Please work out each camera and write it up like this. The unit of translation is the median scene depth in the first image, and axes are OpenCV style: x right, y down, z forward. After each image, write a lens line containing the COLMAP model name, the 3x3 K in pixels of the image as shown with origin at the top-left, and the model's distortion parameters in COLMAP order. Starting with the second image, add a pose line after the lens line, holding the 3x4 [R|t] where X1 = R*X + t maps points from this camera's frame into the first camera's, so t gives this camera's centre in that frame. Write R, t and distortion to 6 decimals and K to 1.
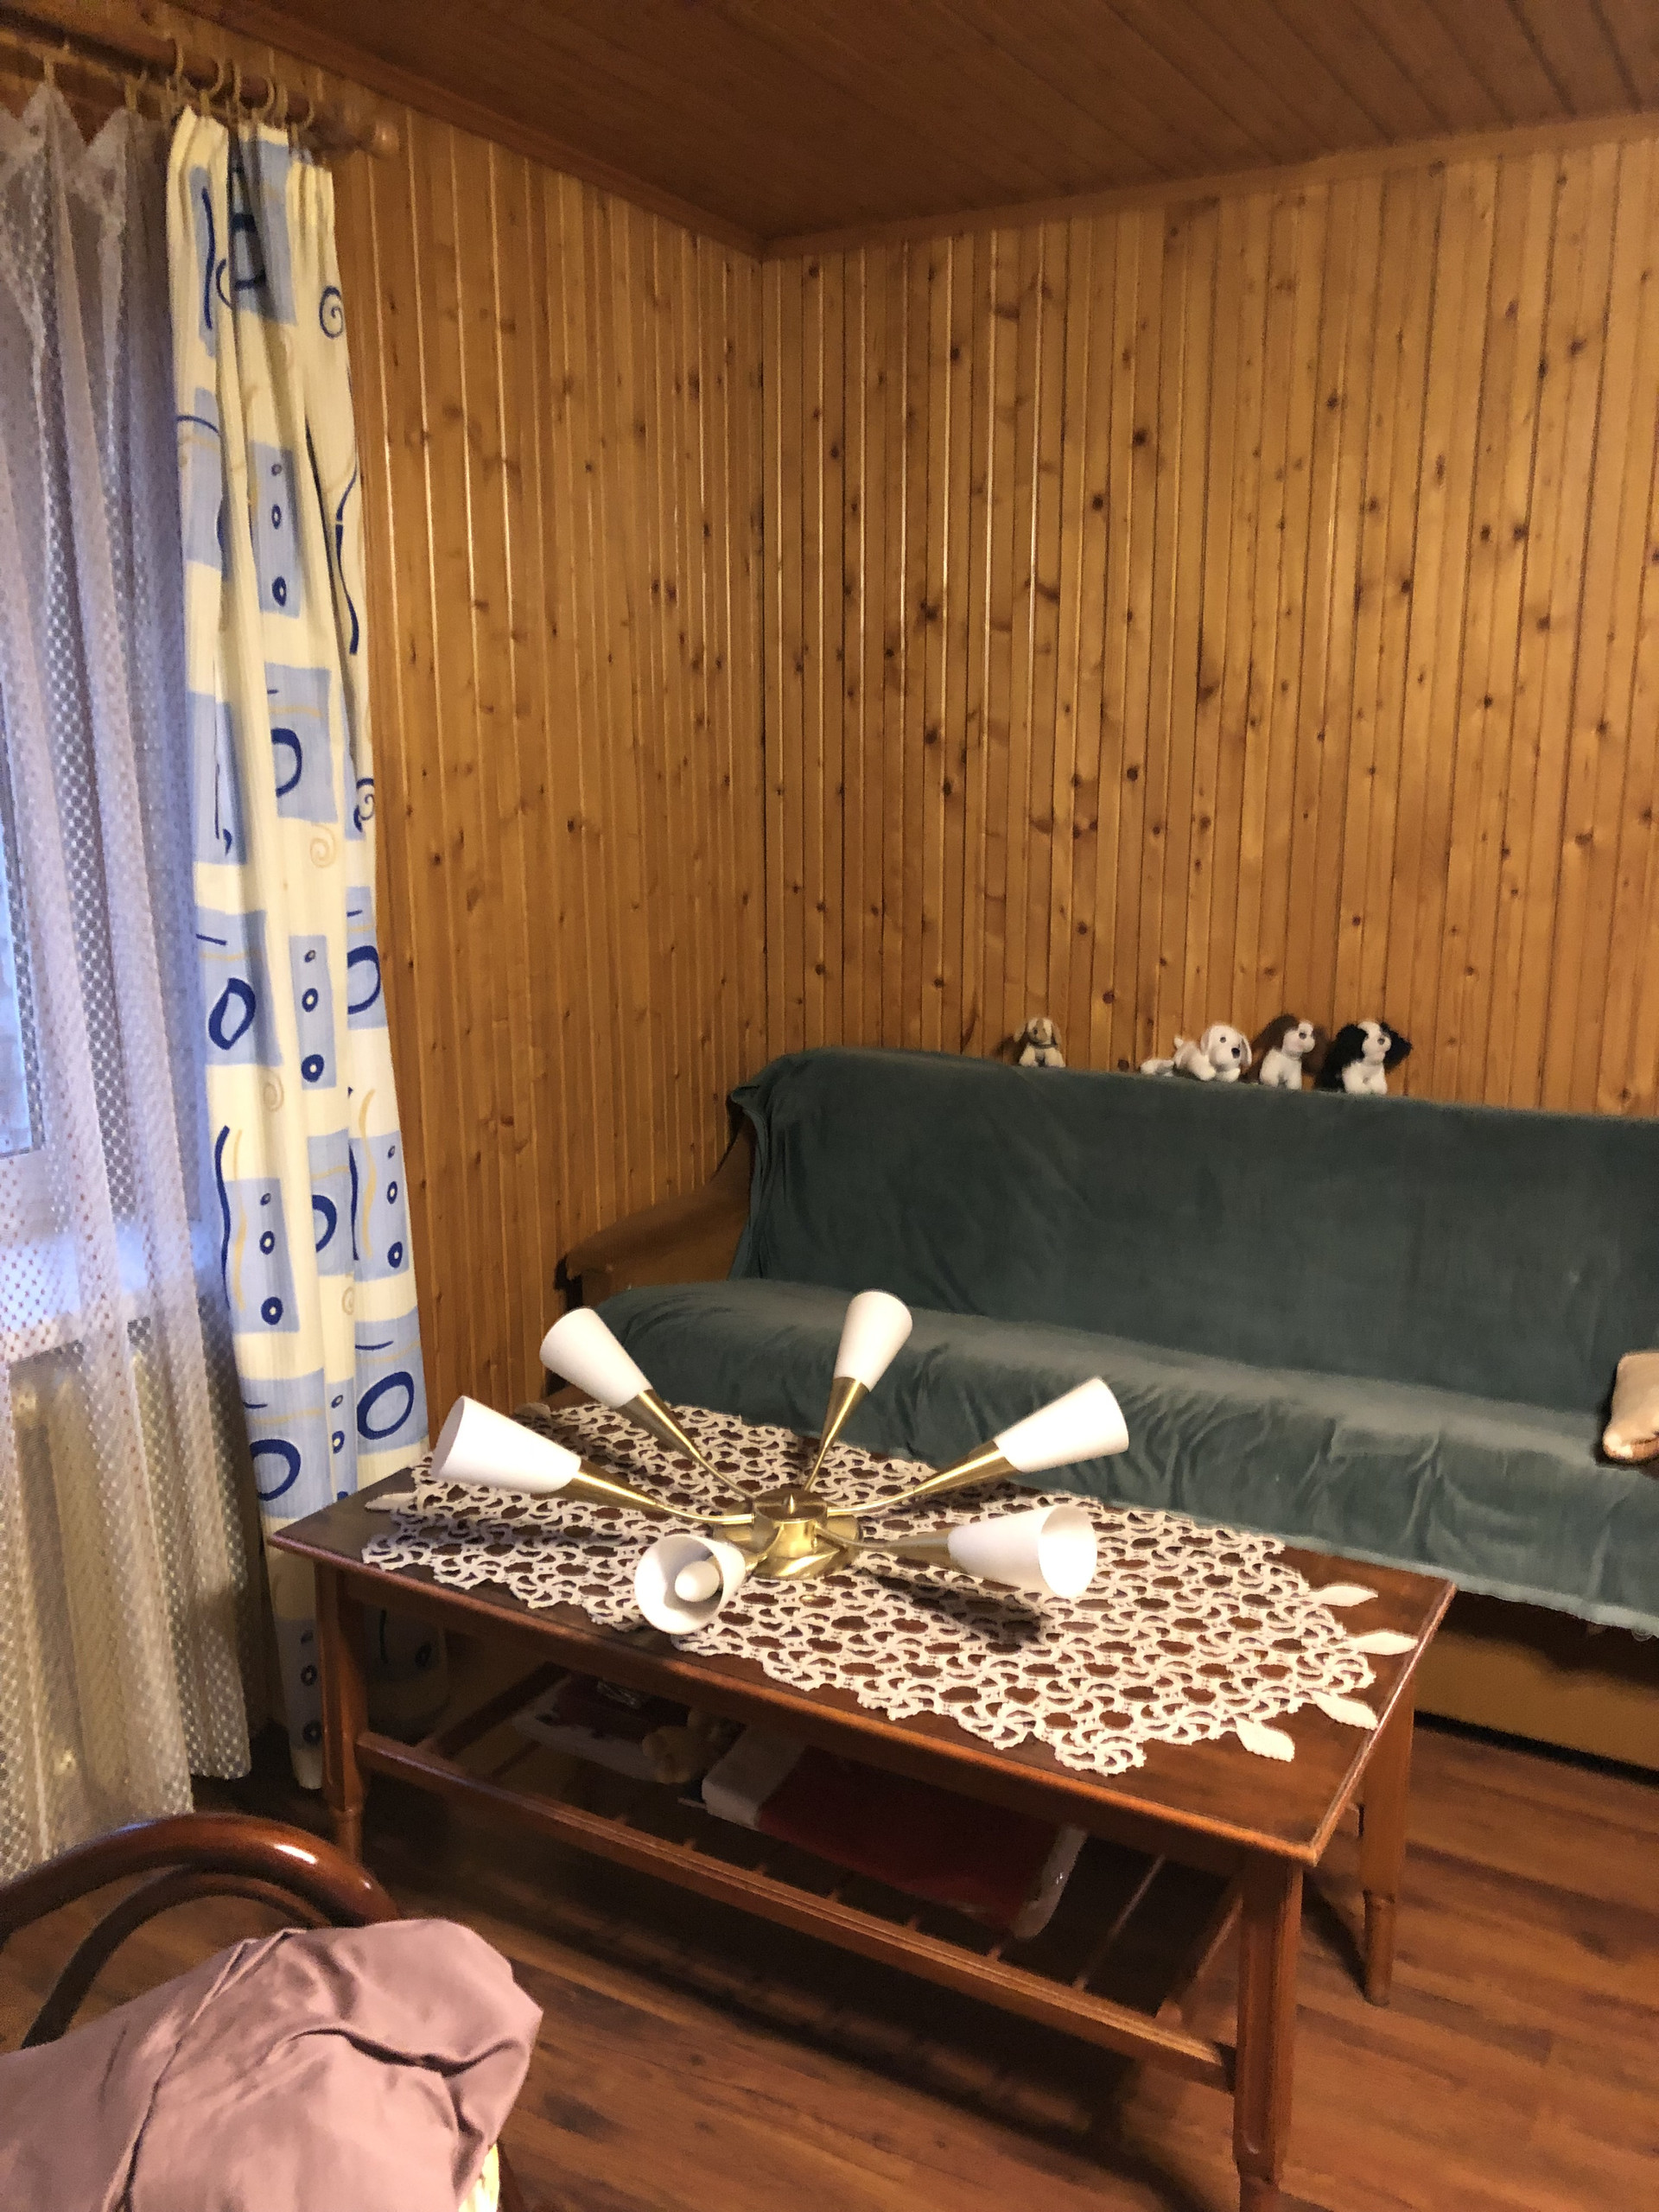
lens RADIAL K [[1777.8, 0, 879.1], [0, 1777.8, 1101.4], [0, 0, 1]] dist [0.043111, -0.037846]
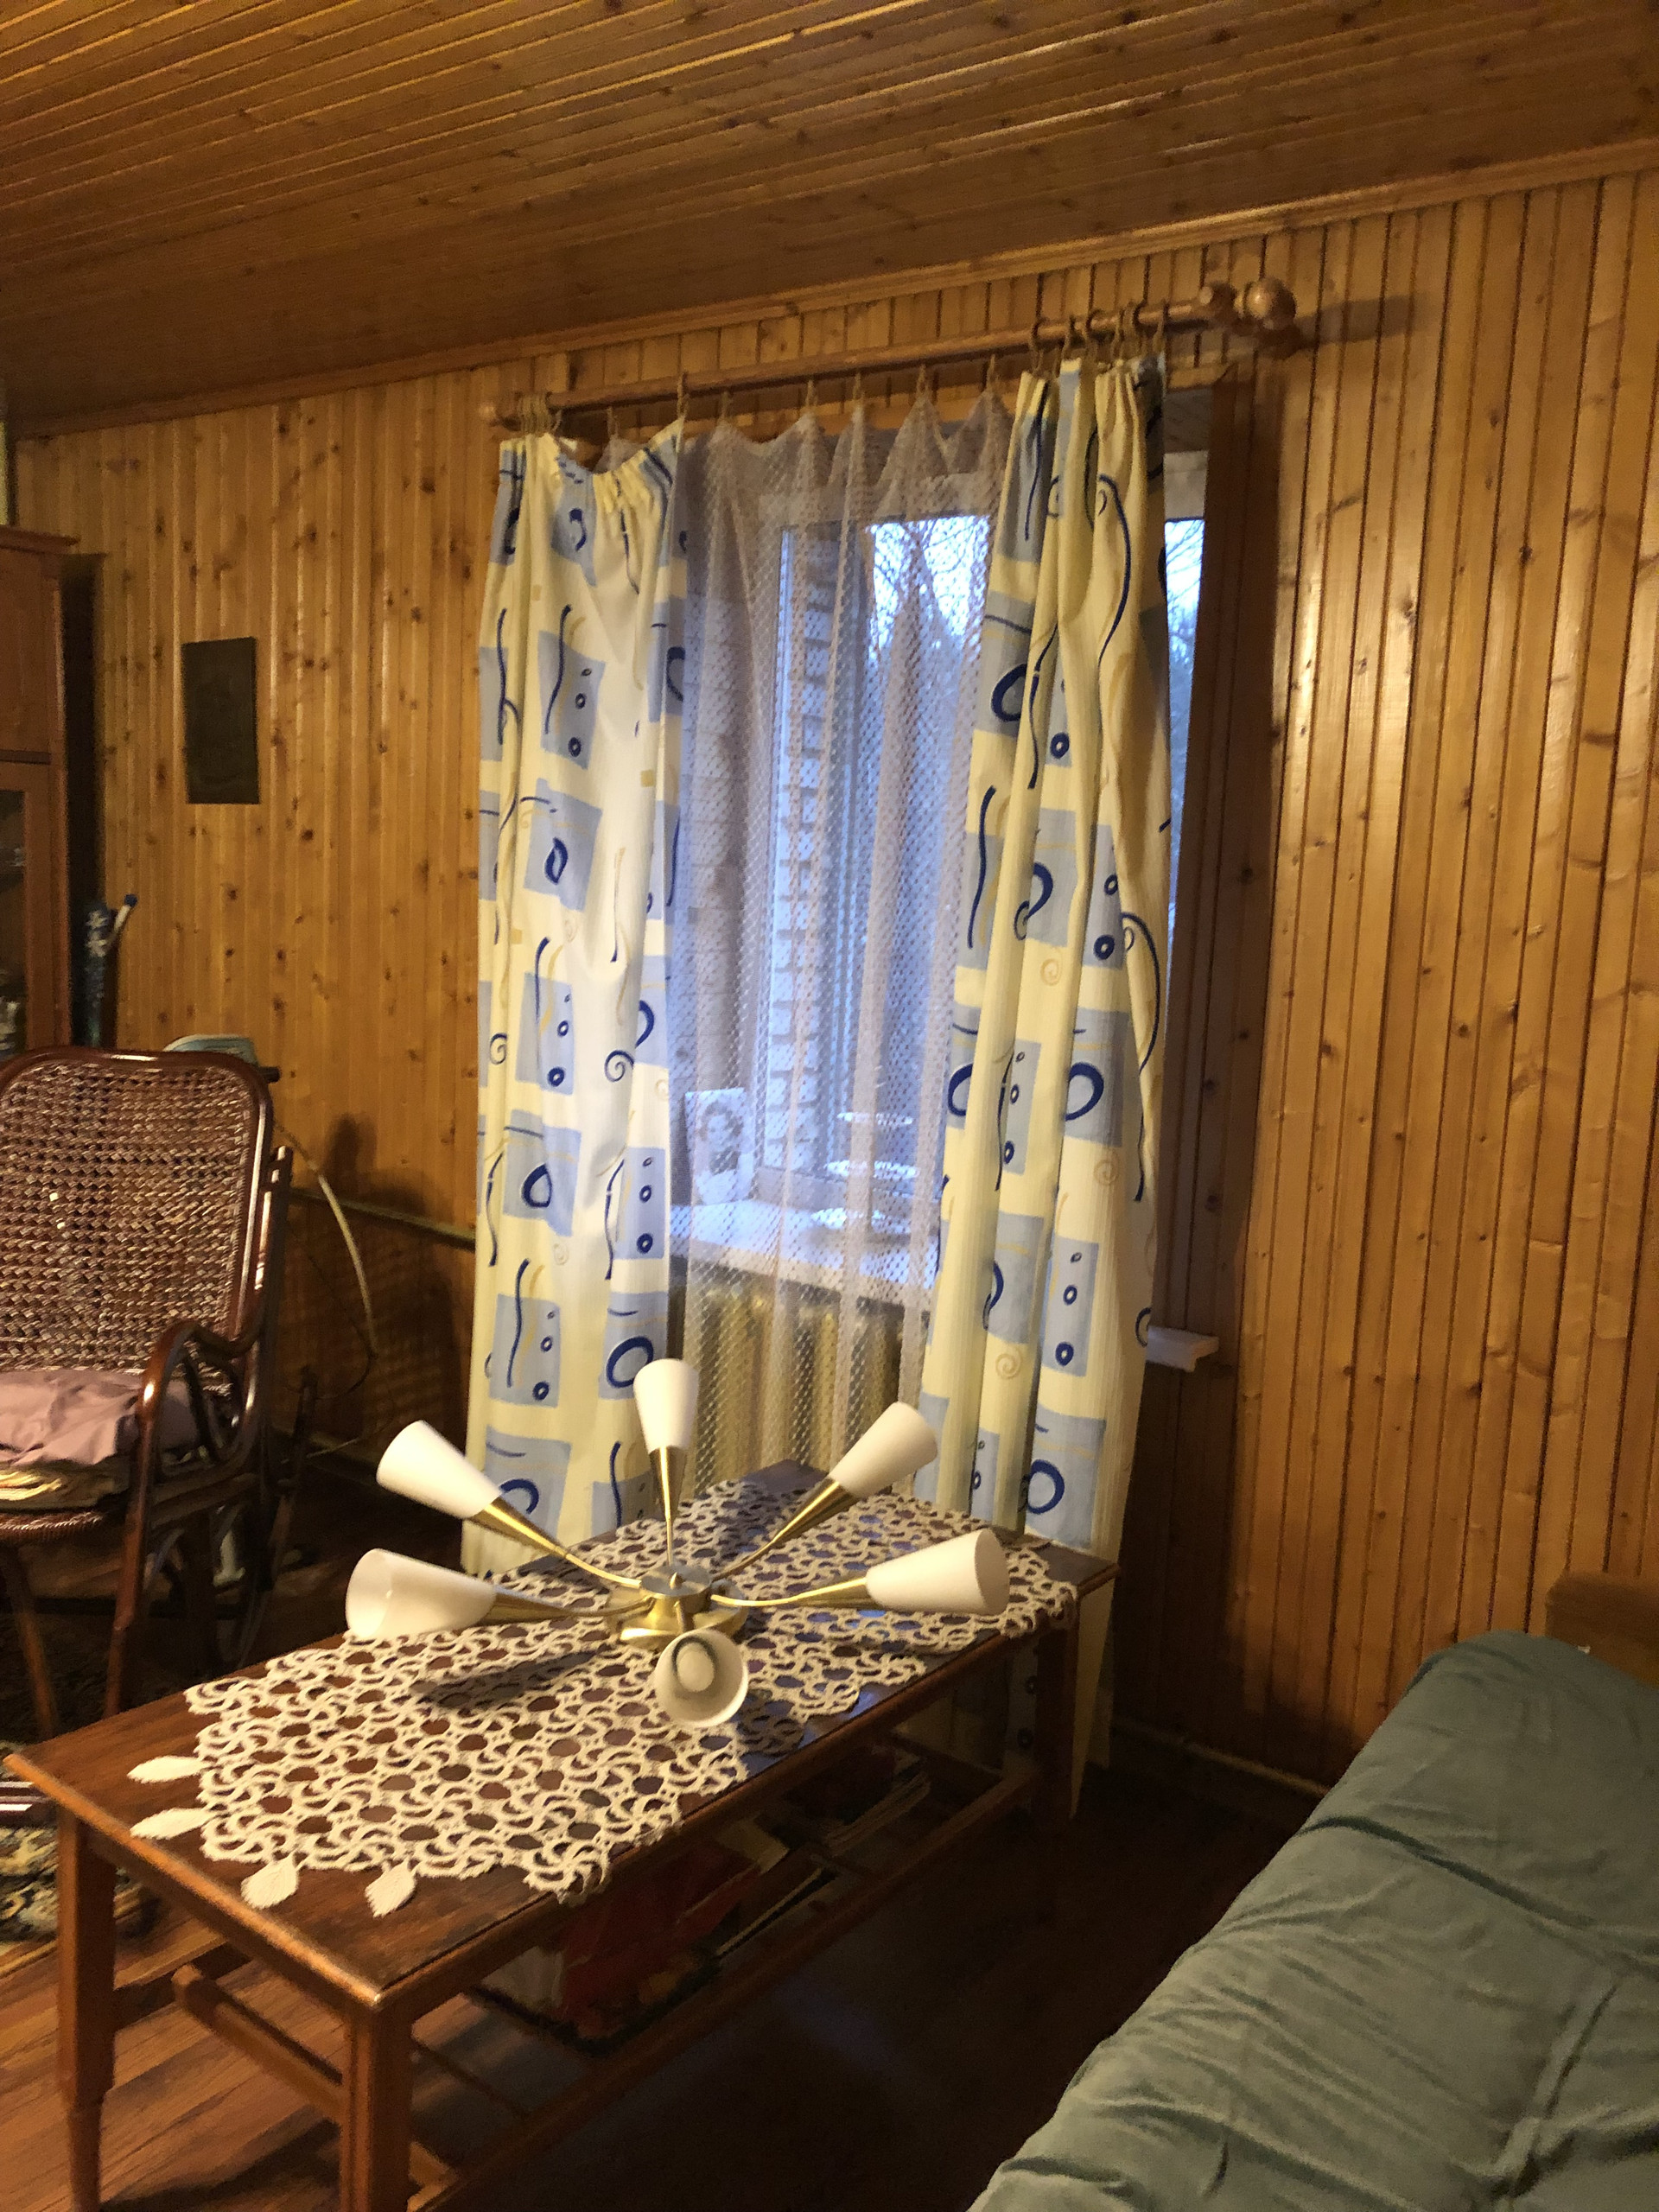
lens RADIAL K [[1835.8, 0, 835.3], [0, 1835.8, 1081.0], [0, 0, 1]] dist [0.001327, 0.009326]
pose [[-0.140833, 0.125994, -0.981984, 1.045009], [-0.249245, 0.955410, 0.158330, -0.271194], [0.958146, 0.267052, -0.103149, 1.220948]]
